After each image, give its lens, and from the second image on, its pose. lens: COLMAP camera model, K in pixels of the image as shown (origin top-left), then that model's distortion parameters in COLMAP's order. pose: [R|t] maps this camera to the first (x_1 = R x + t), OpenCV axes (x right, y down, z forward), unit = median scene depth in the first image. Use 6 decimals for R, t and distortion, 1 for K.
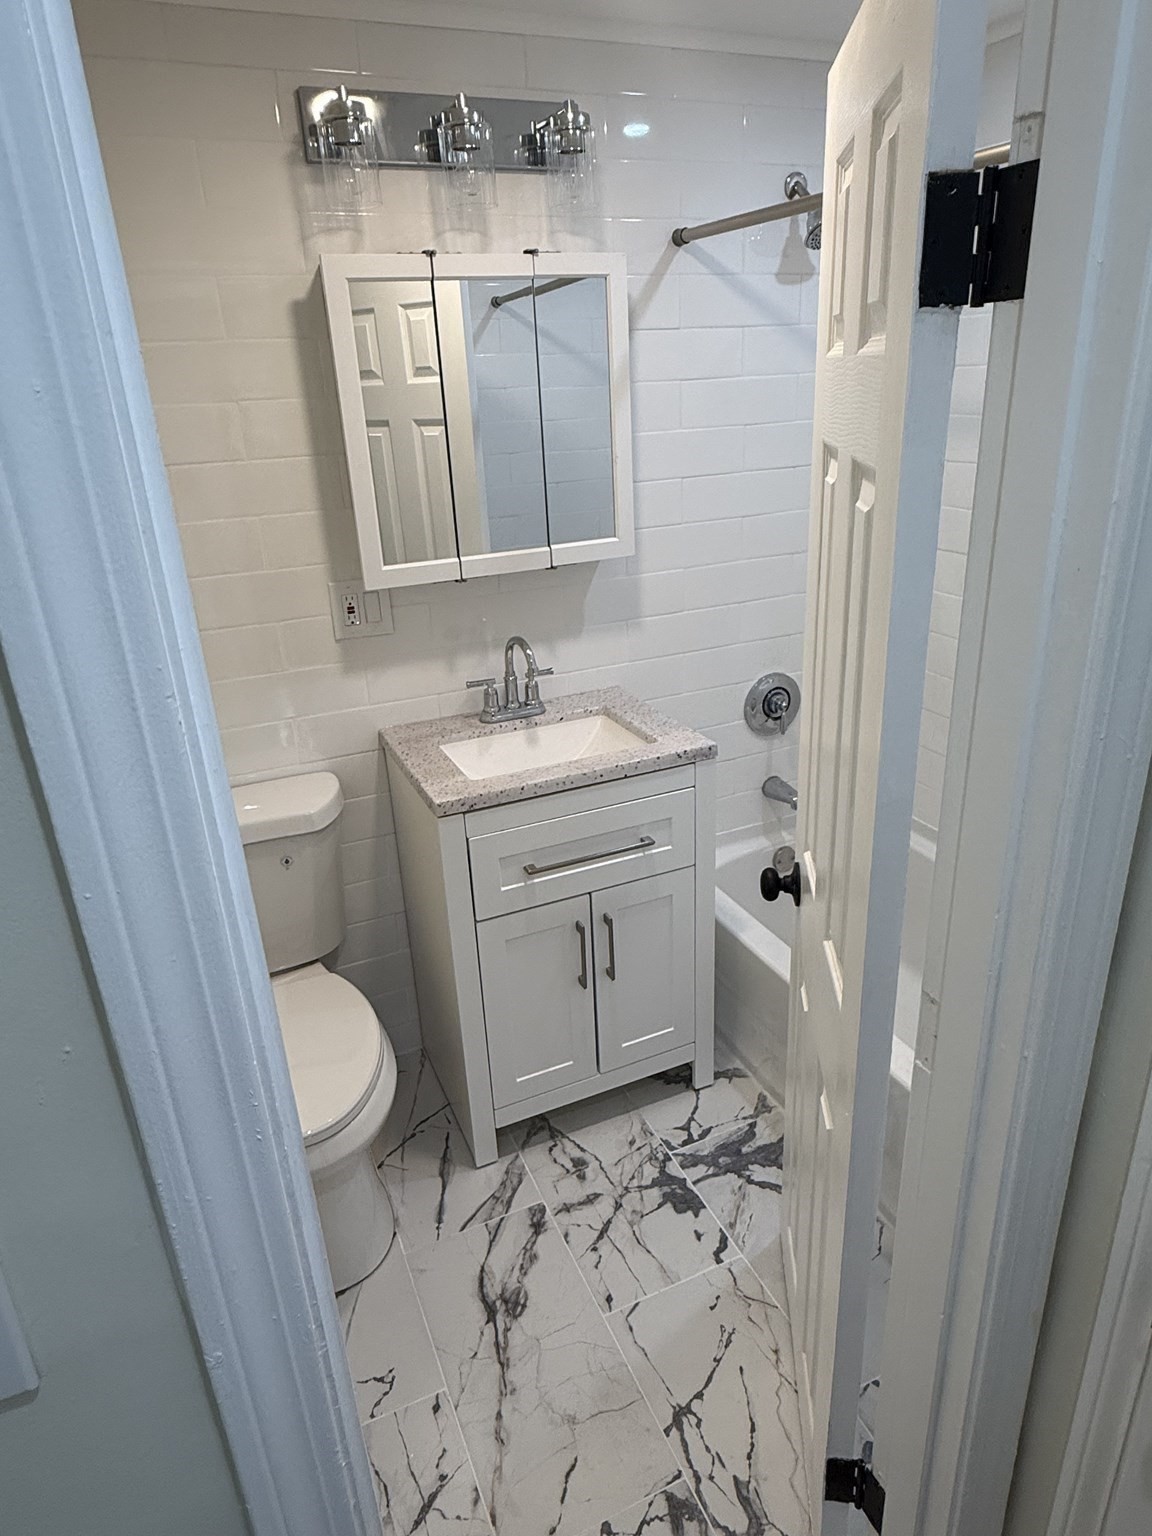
lens RADIAL K [[957.6, 0, 576.0], [0, 957.6, 768.0], [0, 0, 1]] dist [0.002718, 0.000618]
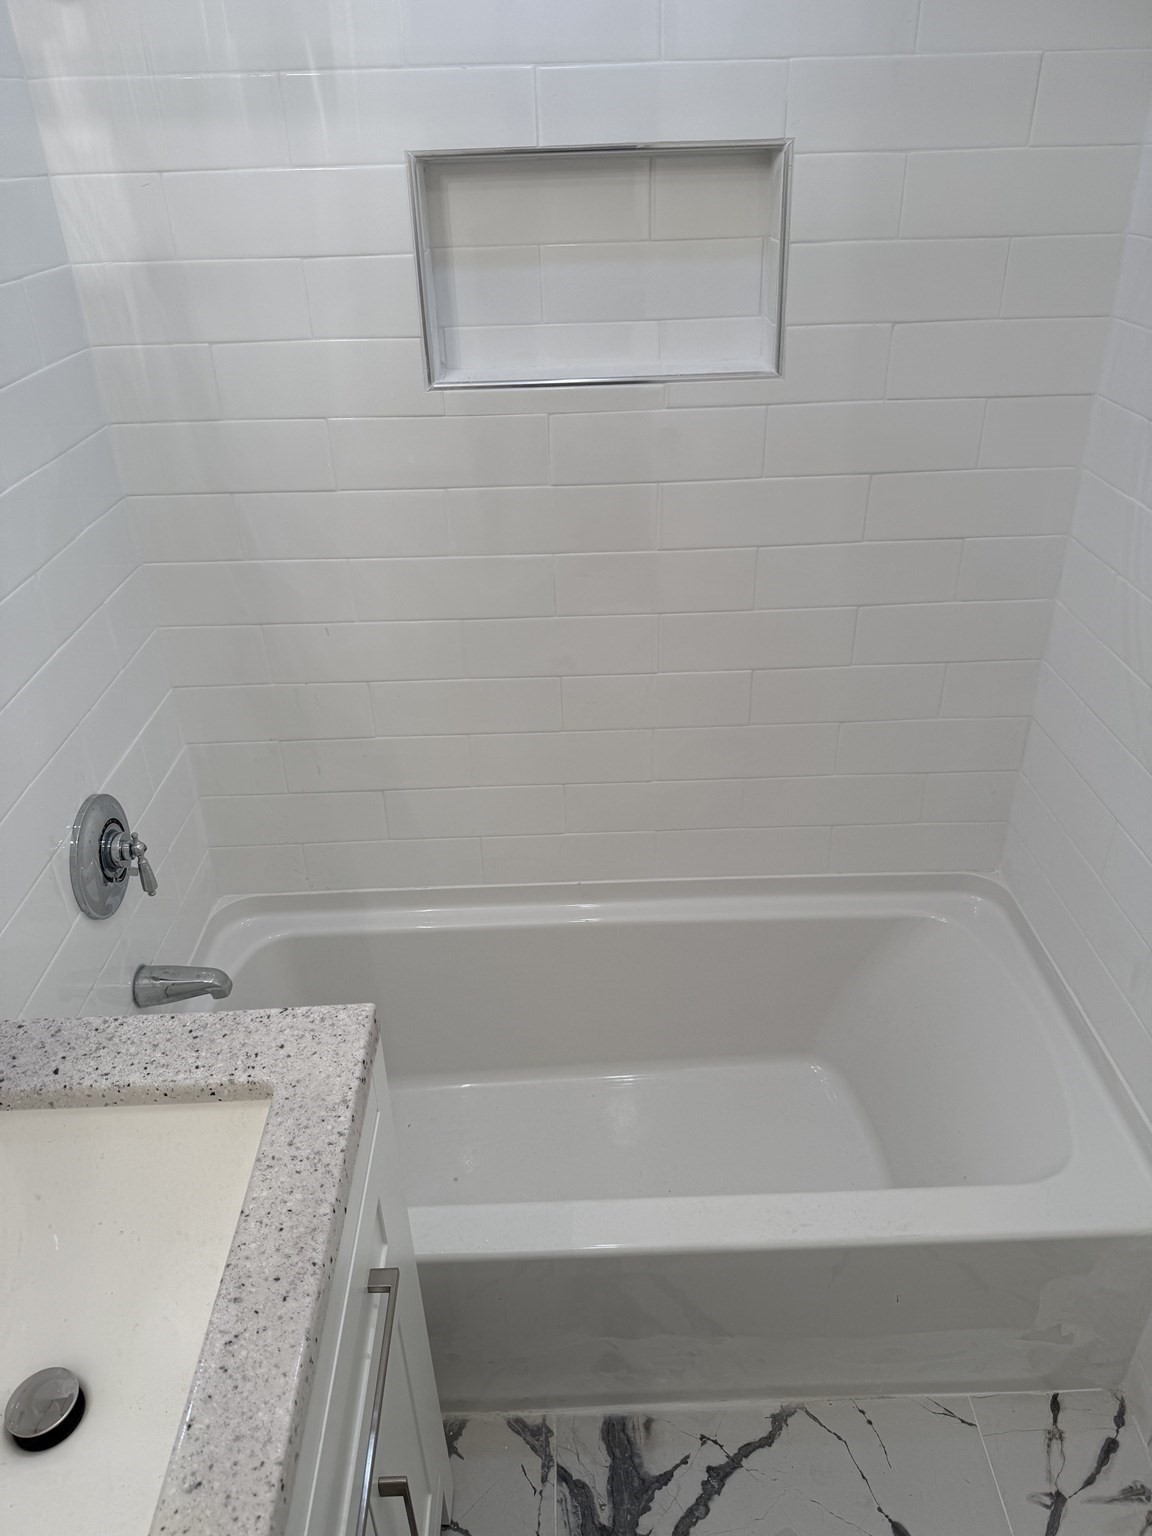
lens RADIAL K [[1095.4, 0, 576.0], [0, 1095.4, 768.0], [0, 0, 1]] dist [0.105382, -0.131103]
pose [[0.379299, -0.444710, 0.811397, -0.197413], [0.357812, 0.879200, 0.314608, -0.251980], [-0.853289, 0.170997, 0.492602, 0.606299]]
